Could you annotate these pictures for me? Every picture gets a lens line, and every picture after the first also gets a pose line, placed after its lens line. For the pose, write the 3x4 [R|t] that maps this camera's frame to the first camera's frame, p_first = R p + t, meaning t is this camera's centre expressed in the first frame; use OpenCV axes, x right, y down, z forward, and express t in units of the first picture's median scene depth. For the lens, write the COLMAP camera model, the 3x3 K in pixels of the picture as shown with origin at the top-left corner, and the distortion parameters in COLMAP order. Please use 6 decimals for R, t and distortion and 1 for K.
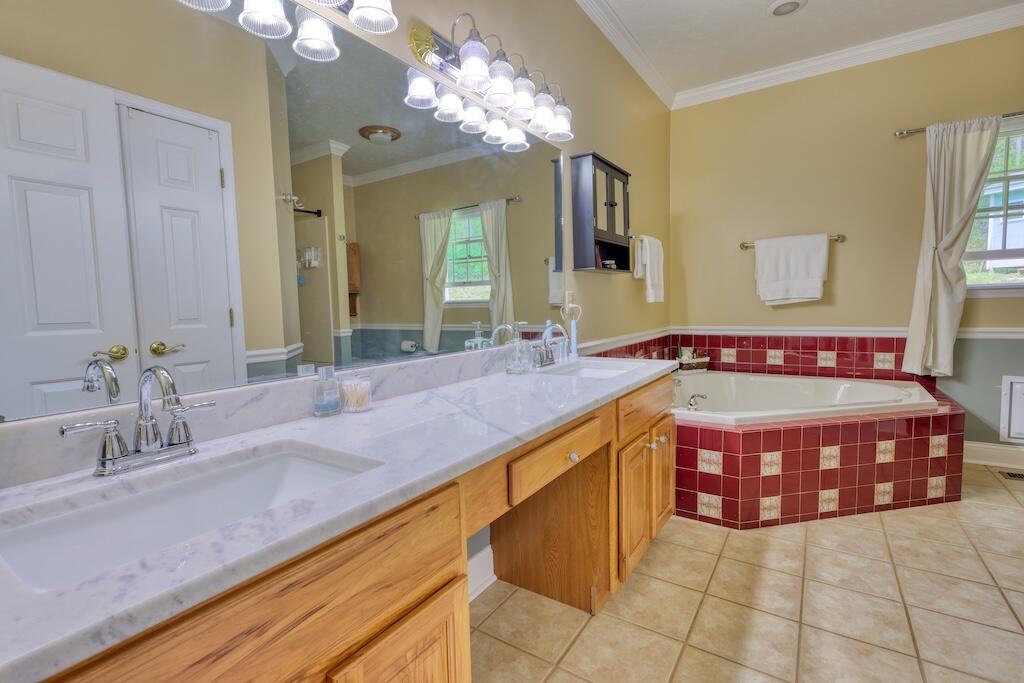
lens RADIAL K [[472.2, 0, 511.0], [0, 472.2, 339.1], [0, 0, 1]] dist [0.001577, 0.000390]
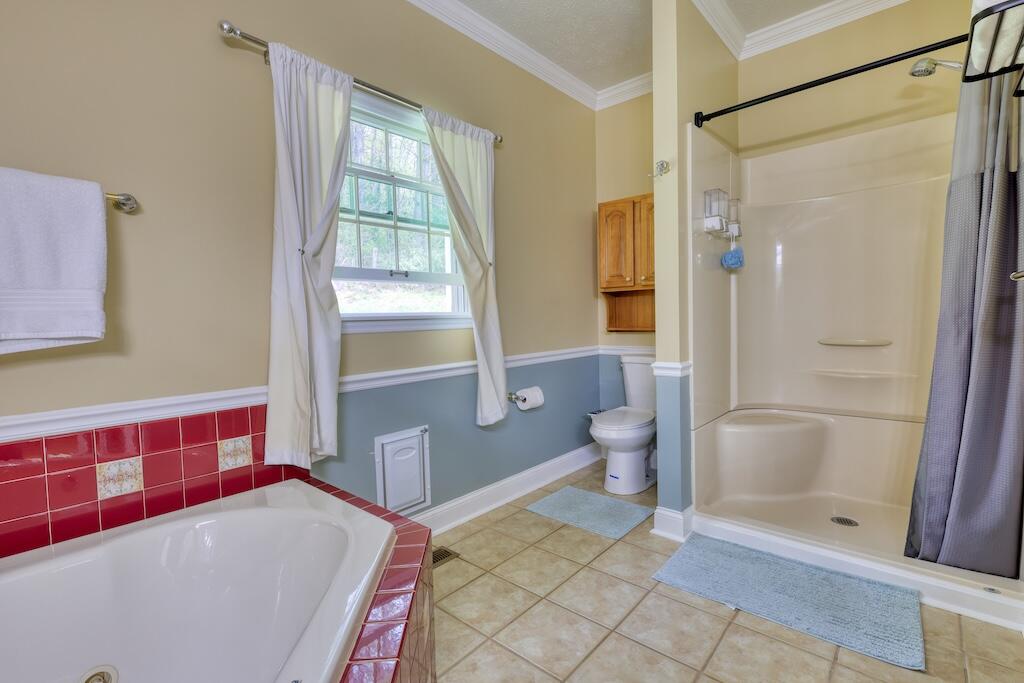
lens RADIAL K [[472.2, 0, 511.5], [0, 472.2, 341.9], [0, 0, 1]] dist [0.001577, 0.000390]
pose [[0.130115, -0.021629, 0.991263, 0.312307], [0.110101, 0.993894, 0.007234, -0.049397], [-0.985367, 0.108198, 0.131702, 0.626097]]
